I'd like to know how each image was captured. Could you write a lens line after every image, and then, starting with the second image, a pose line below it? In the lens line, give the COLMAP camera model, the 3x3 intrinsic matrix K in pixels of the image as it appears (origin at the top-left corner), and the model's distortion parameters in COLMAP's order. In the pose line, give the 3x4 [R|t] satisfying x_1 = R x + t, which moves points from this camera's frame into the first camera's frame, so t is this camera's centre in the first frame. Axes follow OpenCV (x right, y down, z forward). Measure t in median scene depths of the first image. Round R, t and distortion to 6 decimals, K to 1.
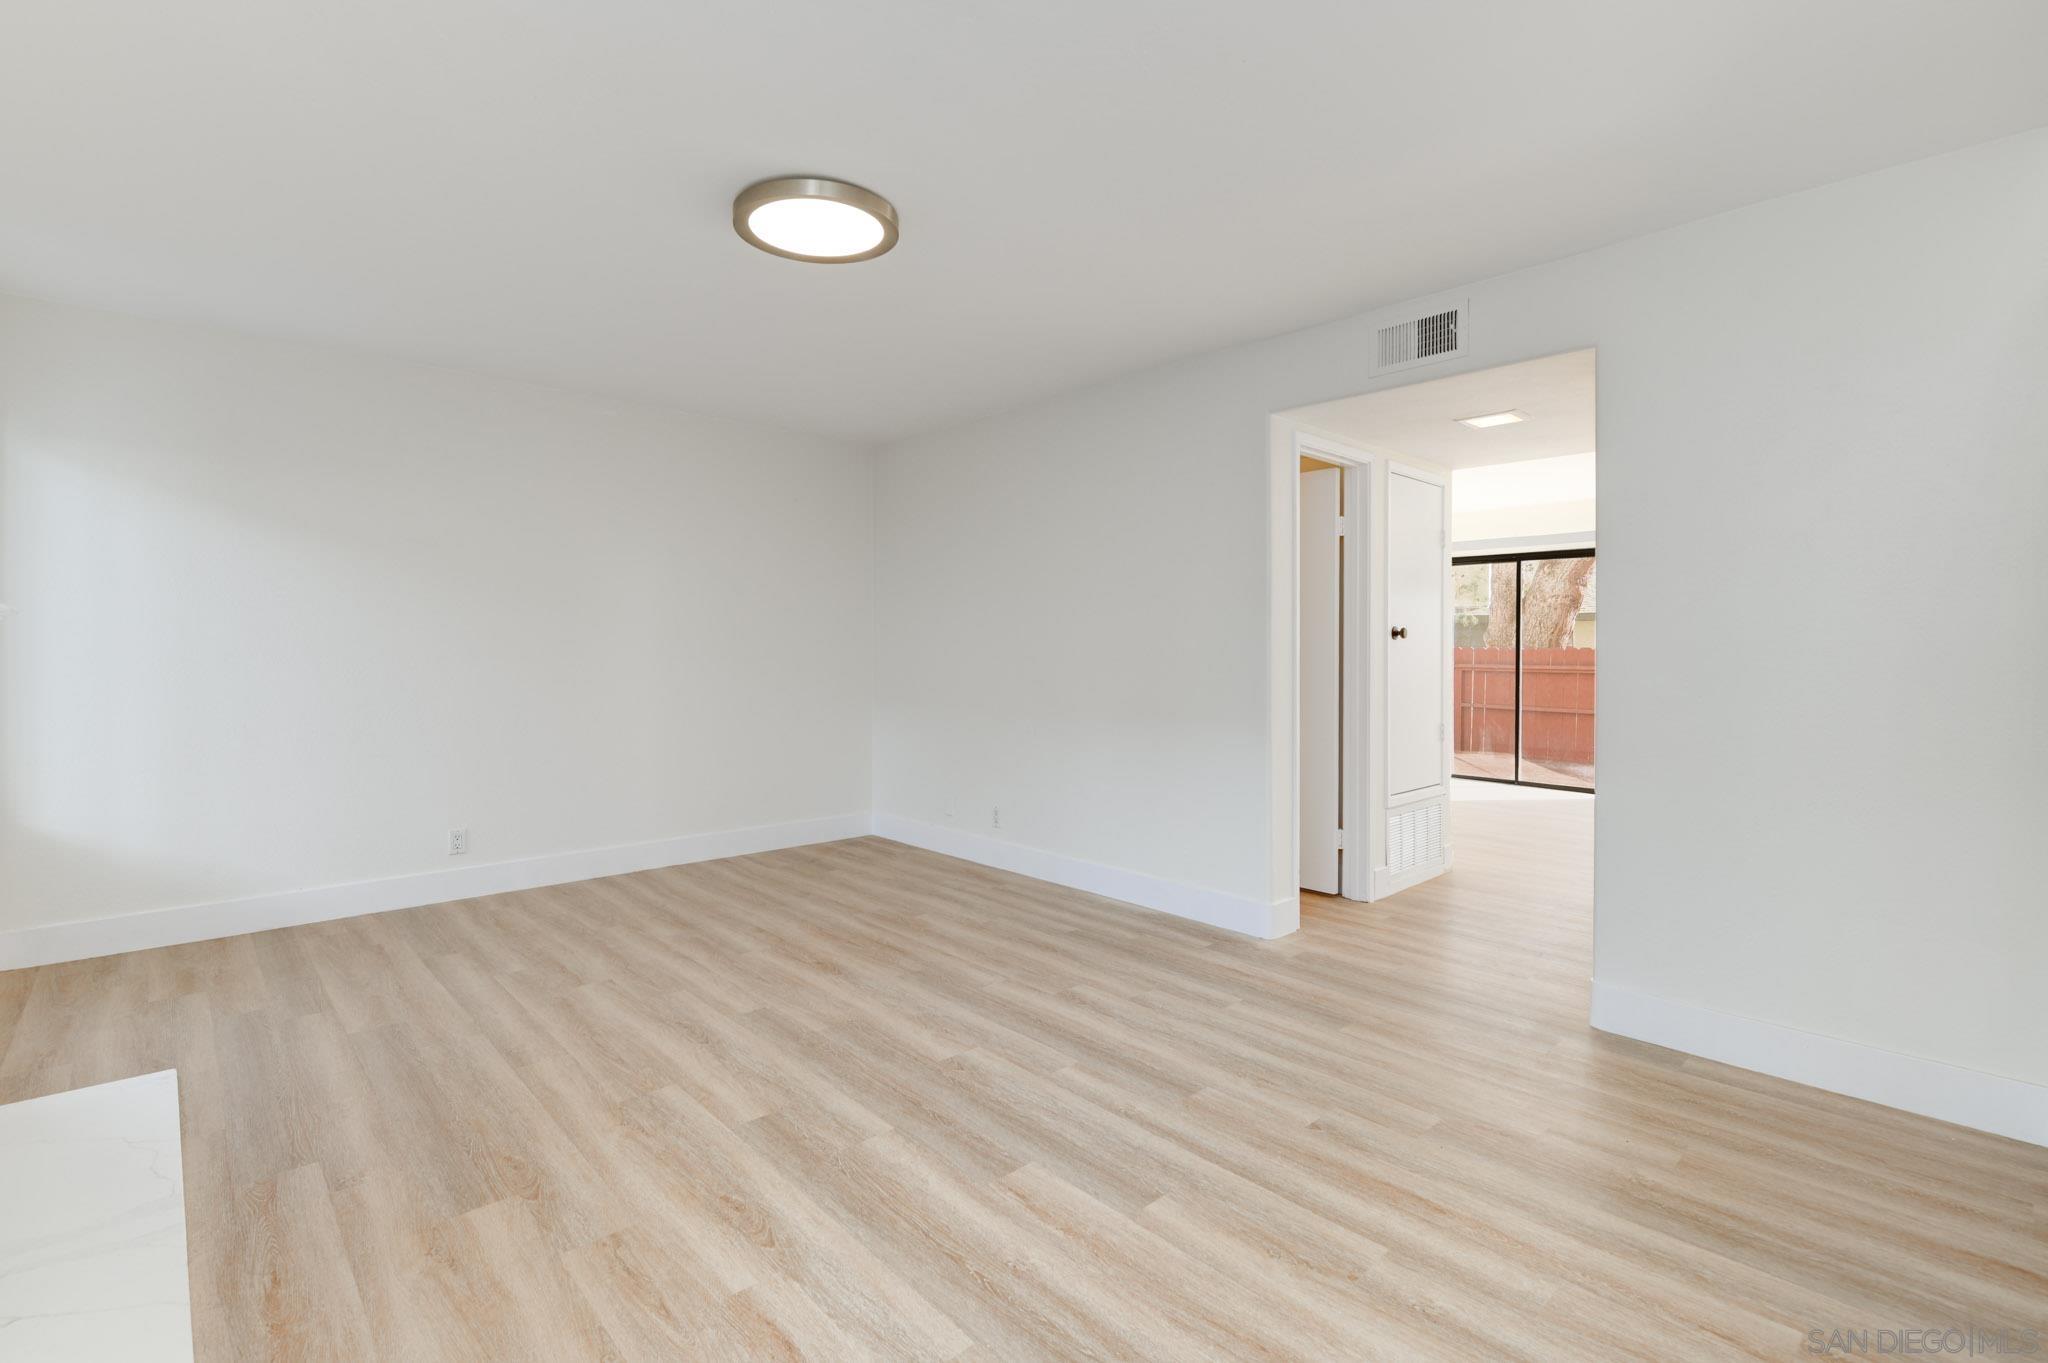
lens RADIAL K [[906.8, 0, 1021.5], [0, 906.8, 657.4], [0, 0, 1]] dist [0.002161, -0.009152]
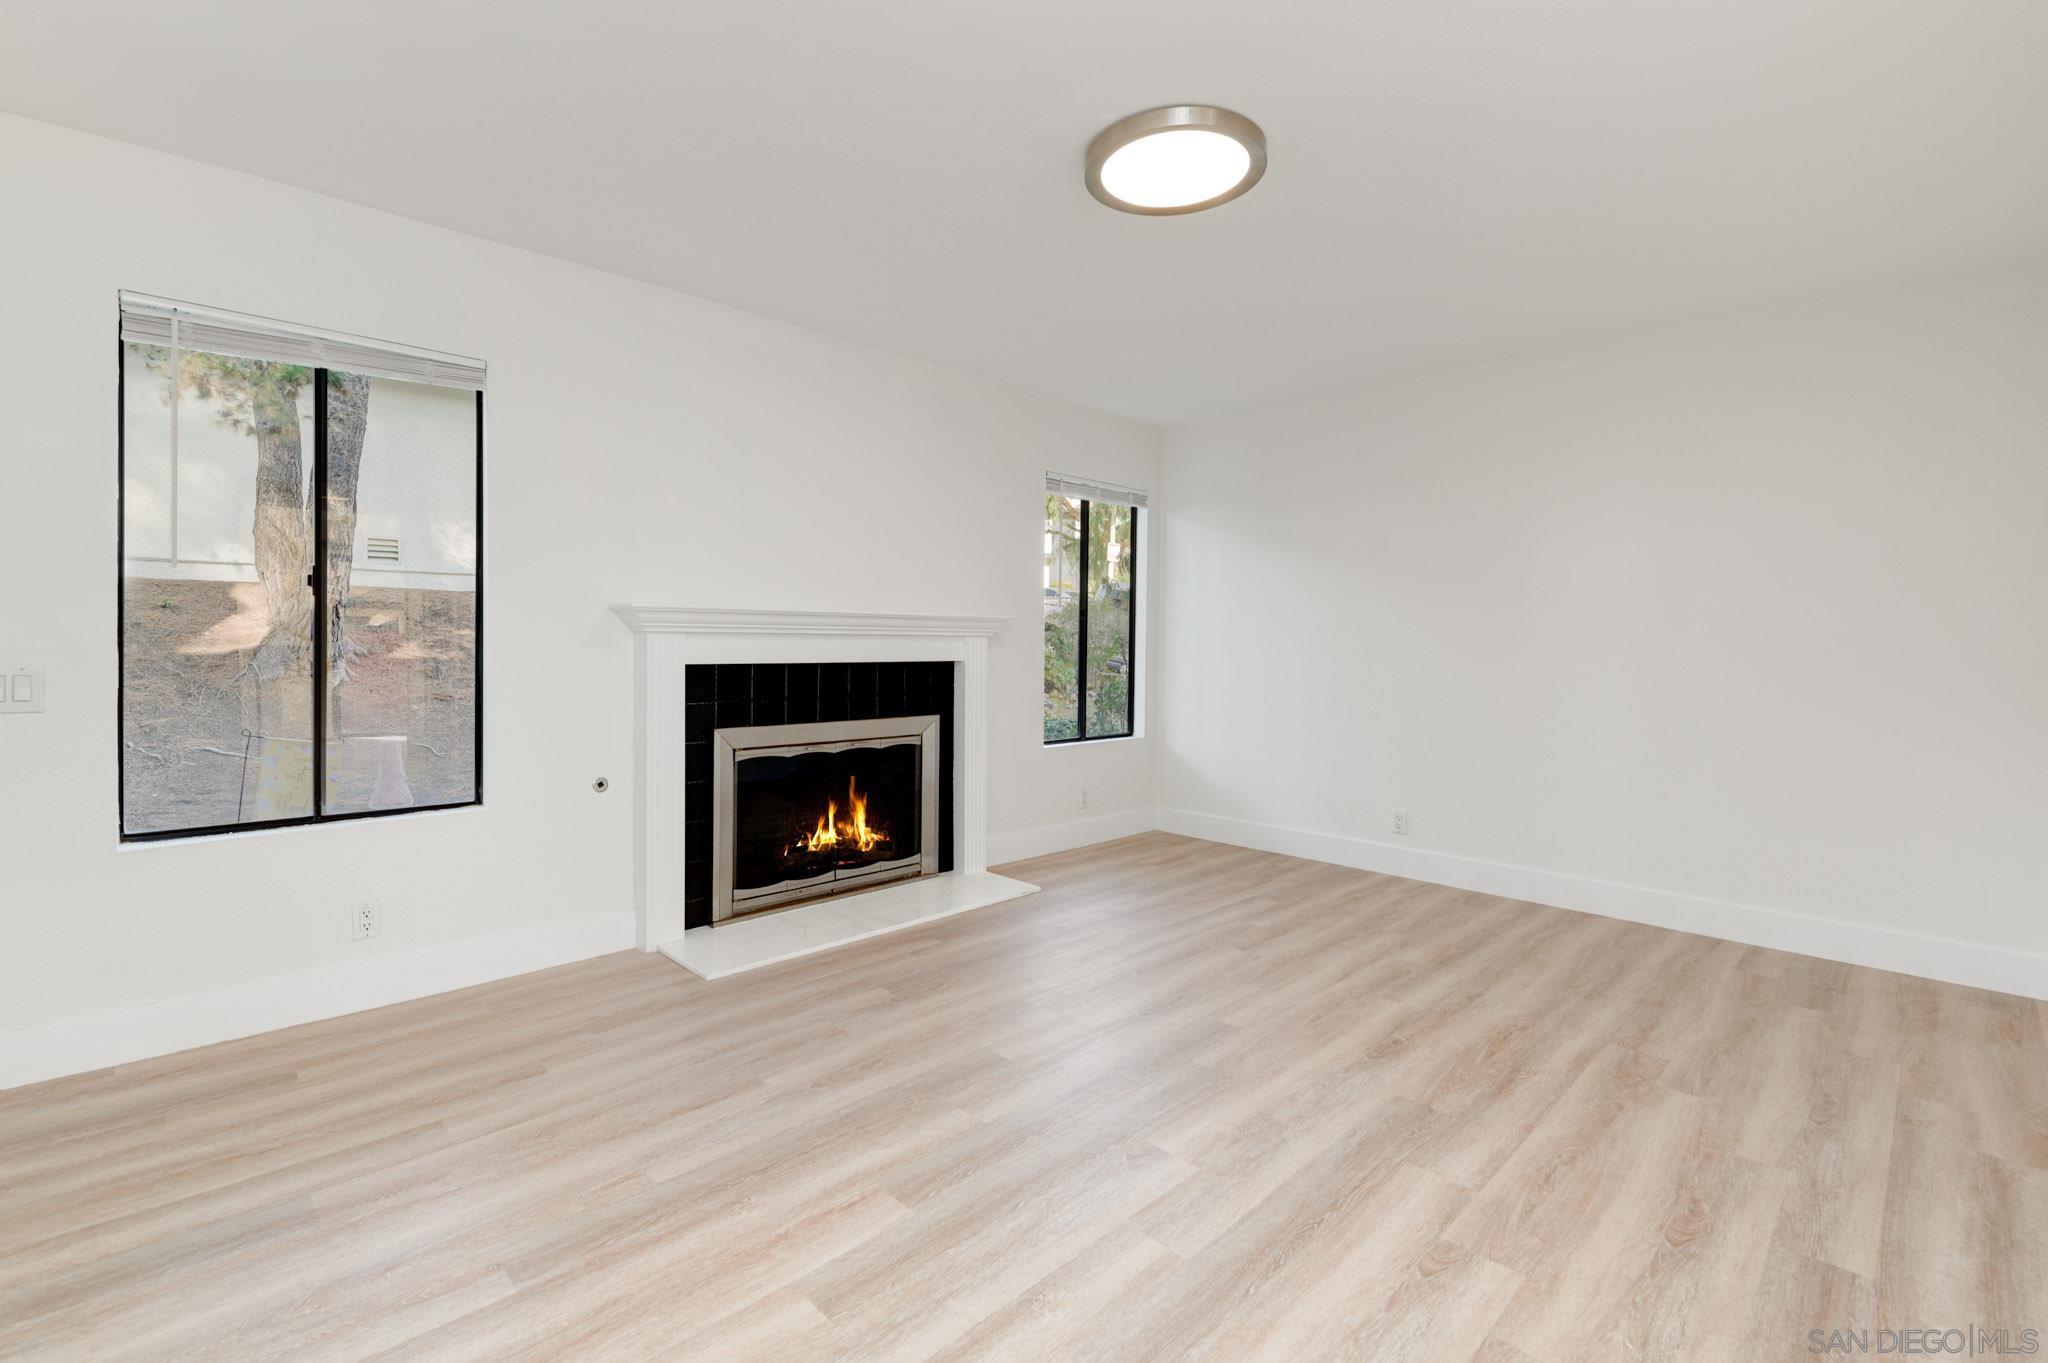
lens RADIAL K [[906.8, 0, 1021.5], [0, 906.8, 657.4], [0, 0, 1]] dist [0.002161, -0.009152]
pose [[0.036432, 0.016318, -0.999203, 0.531830], [-0.020149, 0.999675, 0.015591, 0.001993], [0.999133, 0.019564, 0.036749, 0.638421]]
